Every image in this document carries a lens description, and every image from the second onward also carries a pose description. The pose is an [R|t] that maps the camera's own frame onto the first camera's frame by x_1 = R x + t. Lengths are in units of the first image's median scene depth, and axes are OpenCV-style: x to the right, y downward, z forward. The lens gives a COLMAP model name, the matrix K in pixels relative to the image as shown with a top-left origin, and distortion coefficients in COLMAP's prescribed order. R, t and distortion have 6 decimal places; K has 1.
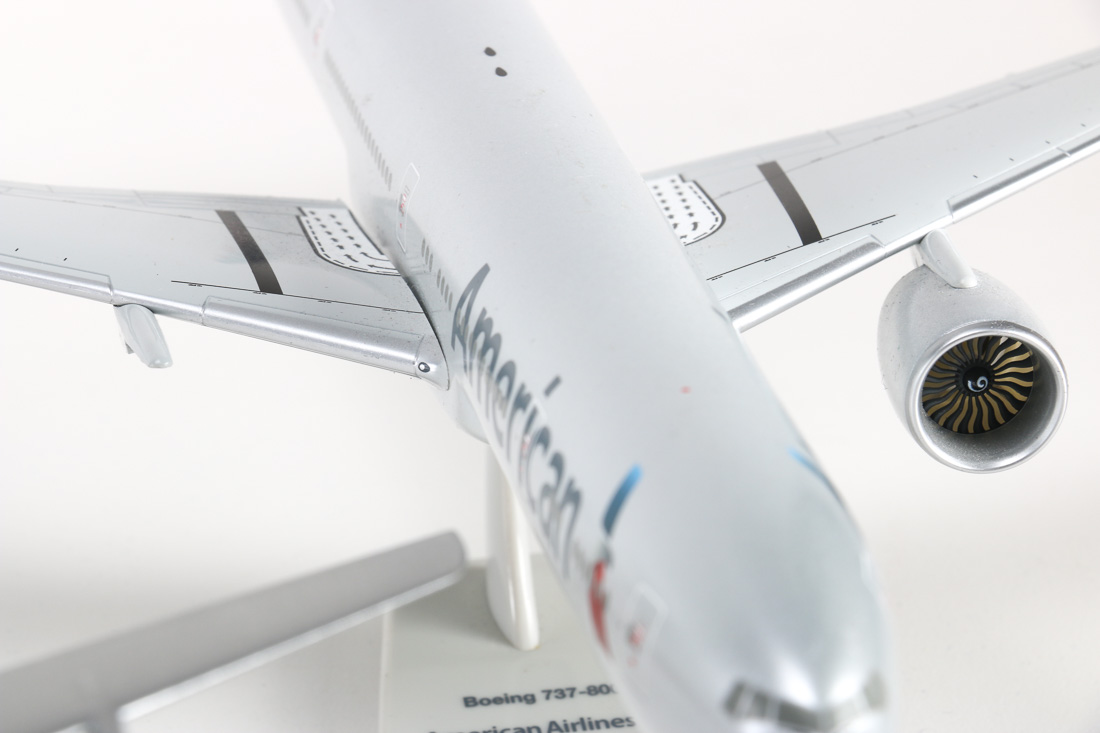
lens RADIAL K [[5047.9, 0, 550.0], [0, 5047.9, 366.5], [0, 0, 1]] dist [0.724297, 3.055340]
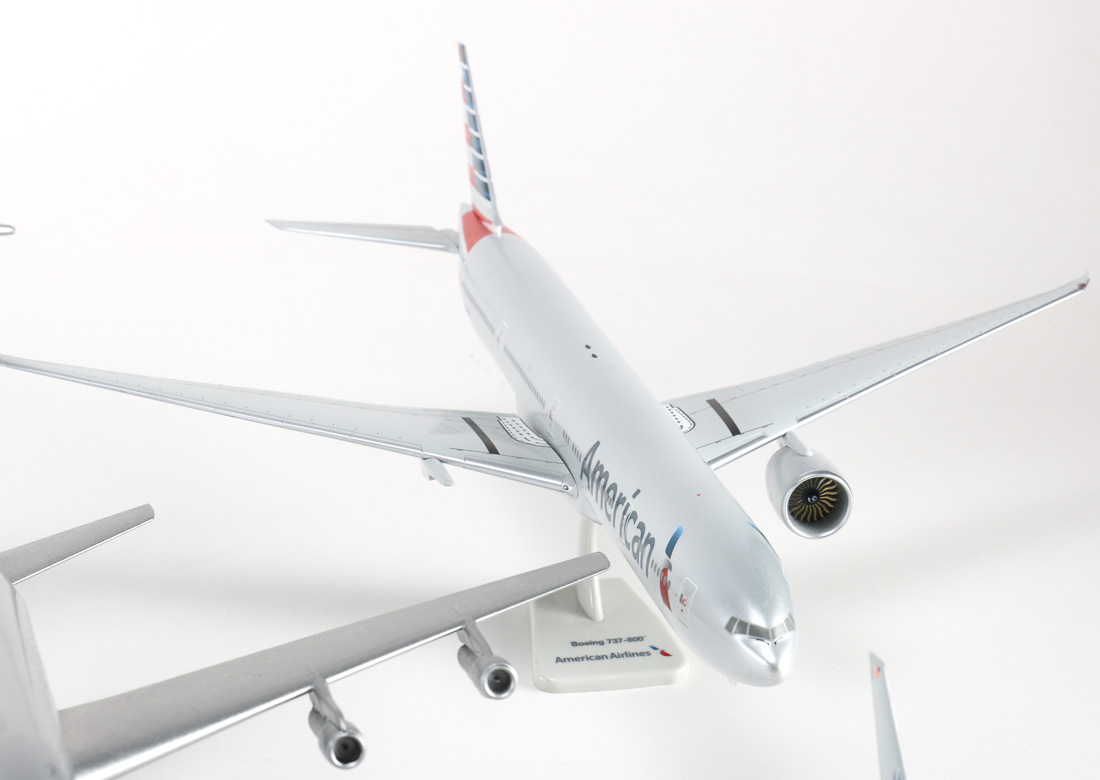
lens RADIAL K [[2909.6, 0, 550.0], [0, 2909.6, 390.0], [0, 0, 1]] dist [0.100469, 0.339249]
pose [[0.999159, 0.014747, 0.038259, -0.079722], [-0.012814, 0.998653, -0.050280, 0.021166], [-0.038948, 0.049747, 0.998002, -0.270502]]
